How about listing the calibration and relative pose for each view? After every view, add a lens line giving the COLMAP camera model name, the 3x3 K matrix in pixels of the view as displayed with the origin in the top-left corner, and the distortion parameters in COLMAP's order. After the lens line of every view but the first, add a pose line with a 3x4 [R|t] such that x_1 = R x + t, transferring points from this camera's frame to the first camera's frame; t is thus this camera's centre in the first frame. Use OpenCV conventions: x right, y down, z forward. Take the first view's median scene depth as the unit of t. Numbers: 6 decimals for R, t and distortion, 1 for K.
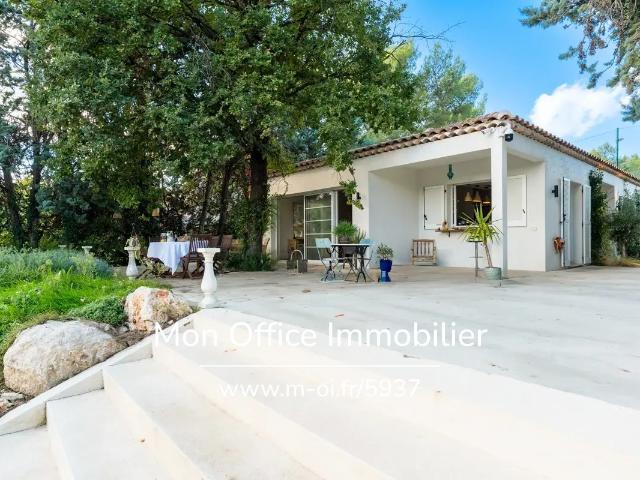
lens RADIAL K [[388.3, 0, 319.7], [0, 388.3, 240.3], [0, 0, 1]] dist [0.000432, -0.001239]
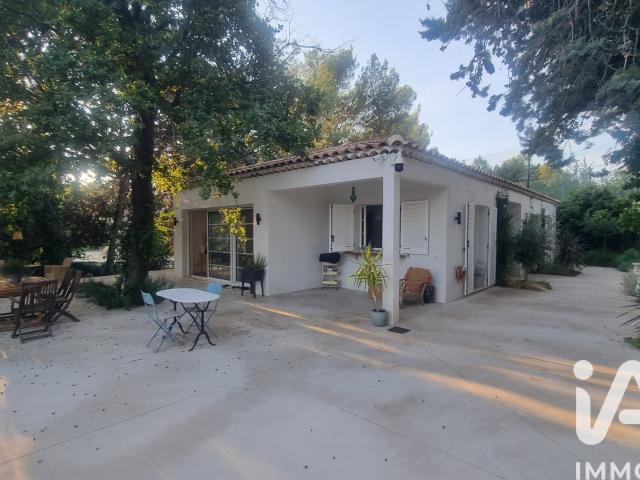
lens RADIAL K [[342.8, 0, 320.1], [0, 342.8, 241.3], [0, 0, 1]] dist [0.002992, -0.000599]
pose [[0.994948, -0.000079, 0.100394, 0.183682], [-0.003623, 0.999320, 0.036696, -0.099255], [-0.100328, -0.036875, 0.994271, 0.192813]]
